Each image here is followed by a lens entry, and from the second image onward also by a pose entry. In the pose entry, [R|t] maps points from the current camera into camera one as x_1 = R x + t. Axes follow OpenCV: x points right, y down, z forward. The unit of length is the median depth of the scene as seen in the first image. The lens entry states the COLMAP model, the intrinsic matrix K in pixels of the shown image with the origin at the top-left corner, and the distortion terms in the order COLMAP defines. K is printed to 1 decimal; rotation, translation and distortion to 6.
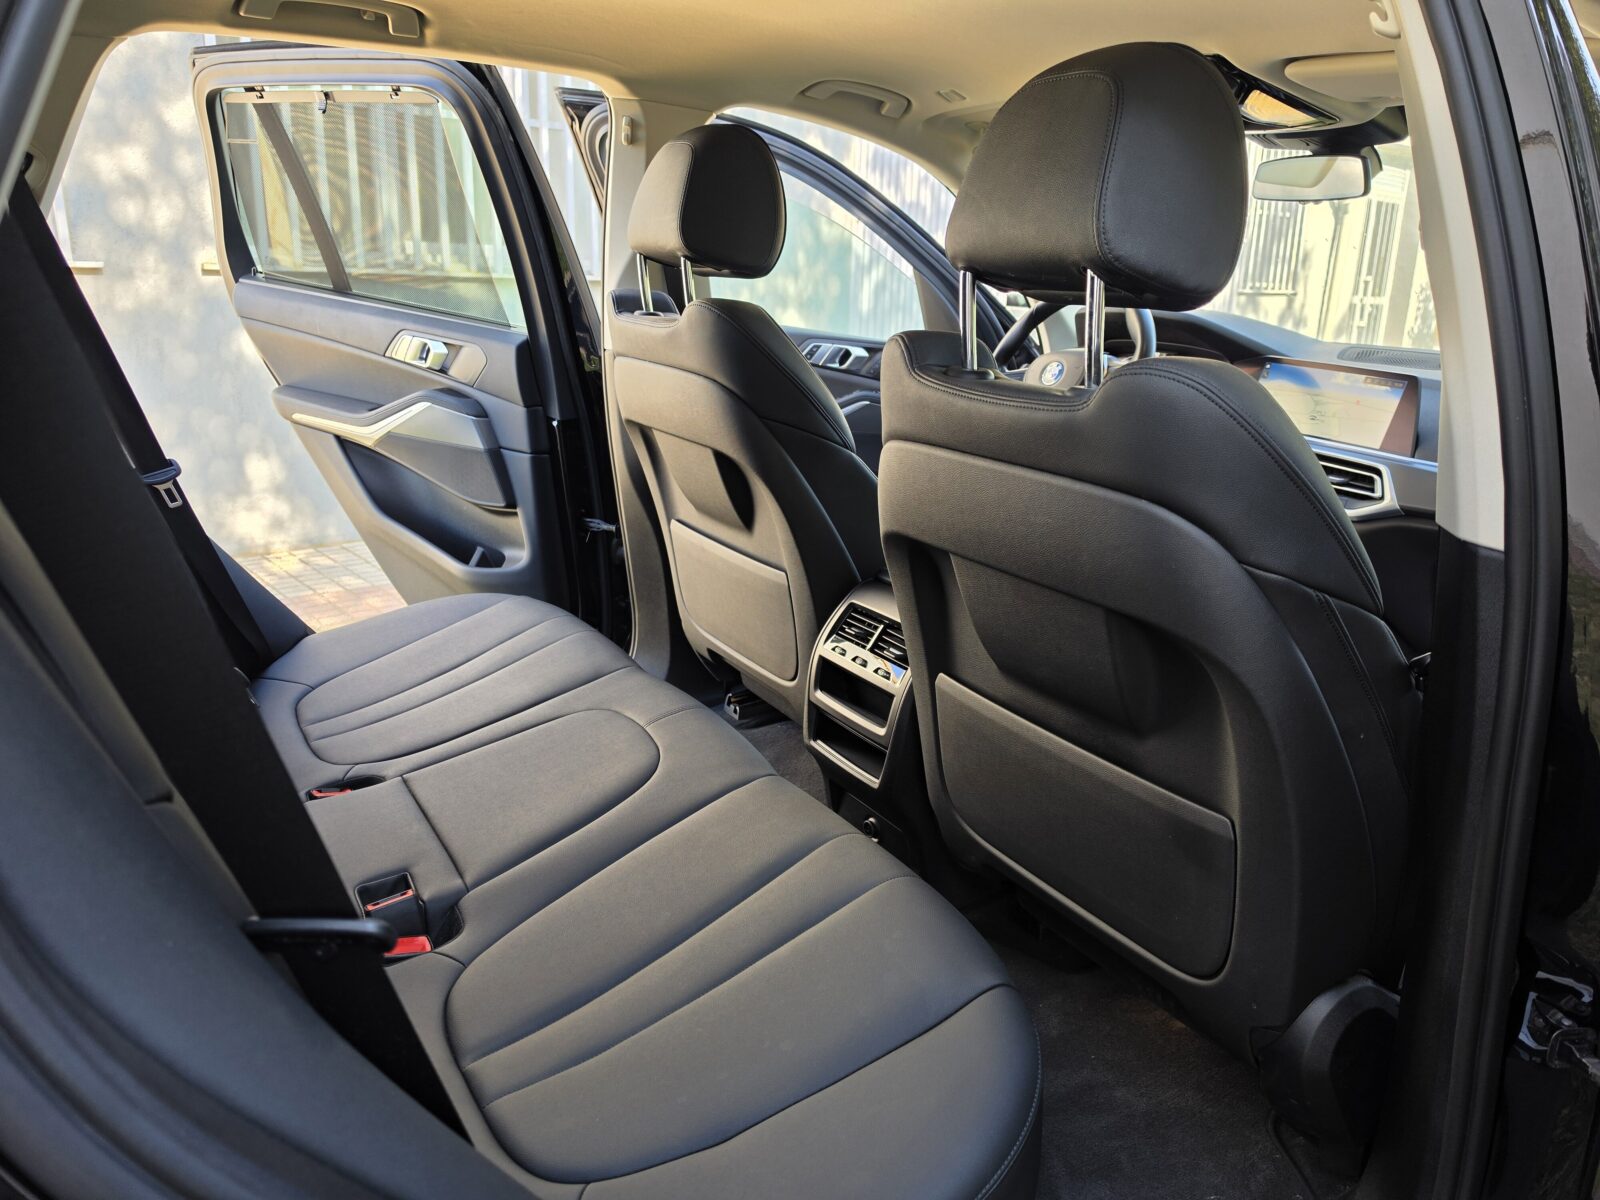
lens RADIAL K [[1046.1, 0, 800.0], [0, 1046.1, 600.0], [0, 0, 1]] dist [-0.007060, -0.002940]
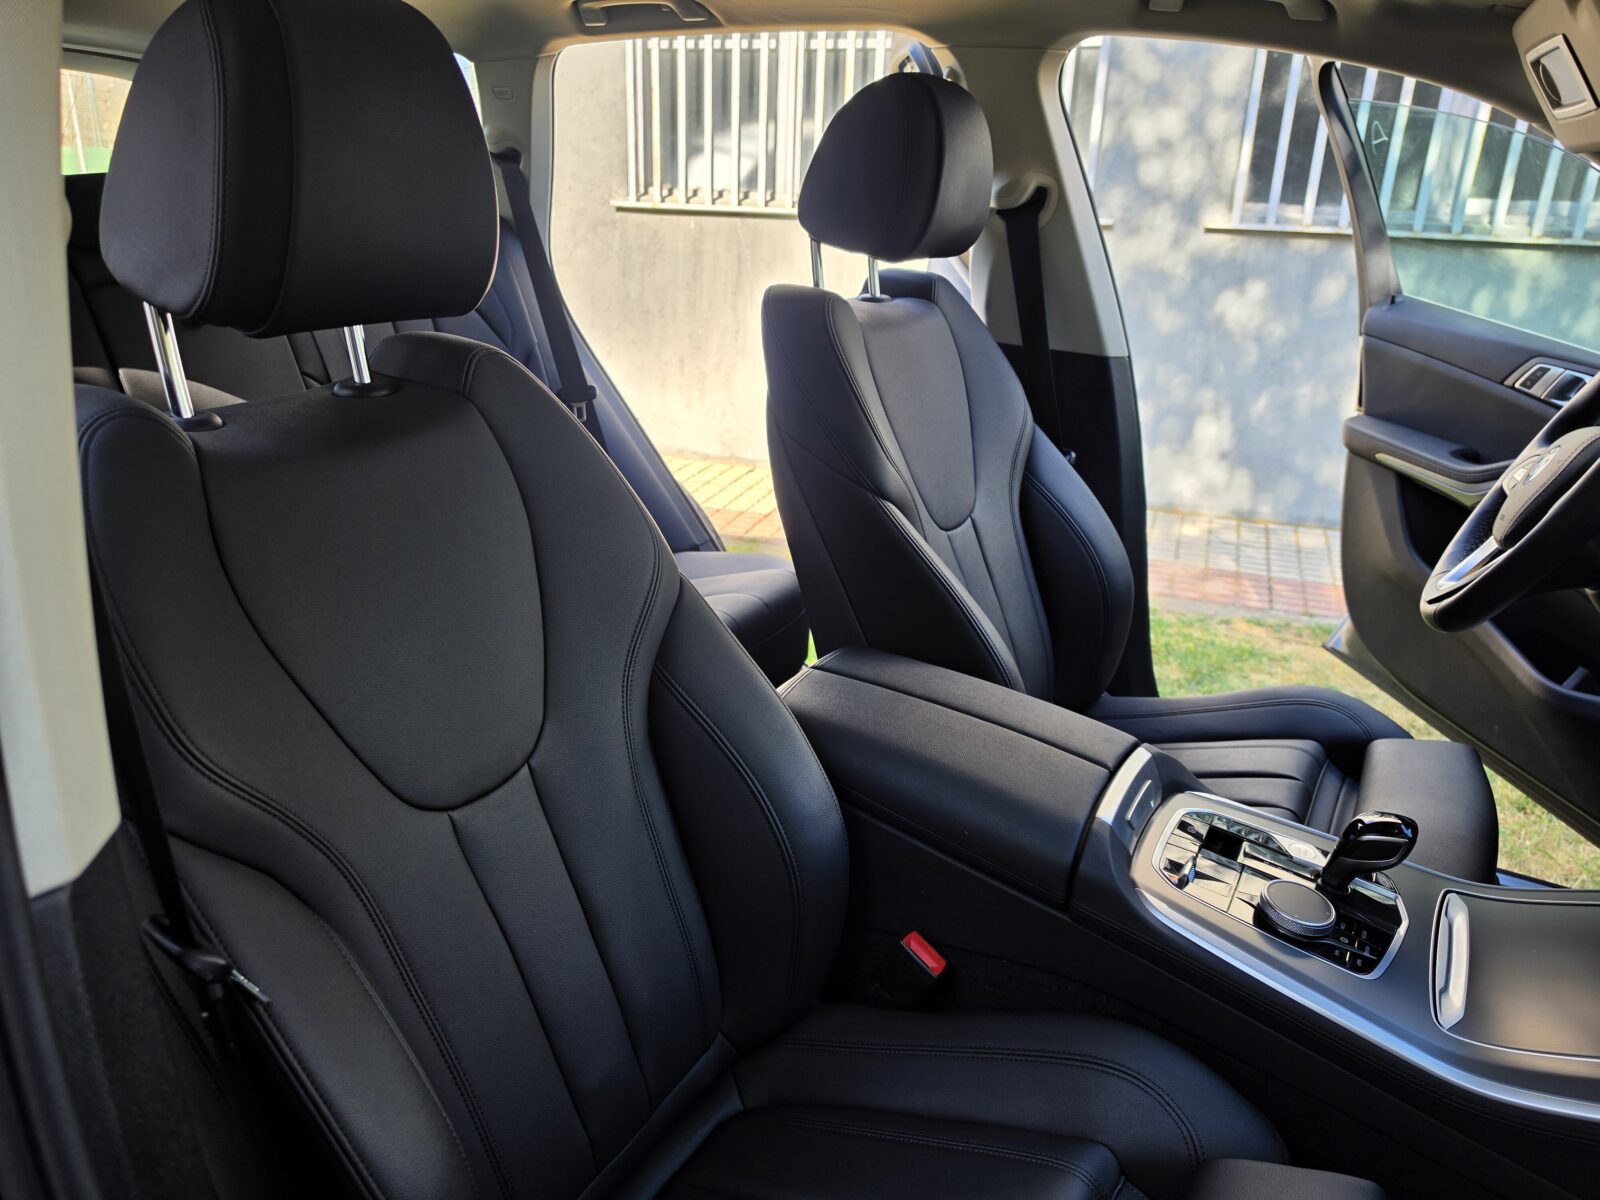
lens RADIAL K [[1103.0, 0, 799.3], [0, 1103.0, 568.8], [0, 0, 1]] dist [0.004654, 0.002195]
pose [[0.522349, 0.267720, -0.809615, 0.356972], [-0.272486, 0.952063, 0.139021, -0.096637], [0.808024, 0.147991, 0.570260, 0.264060]]
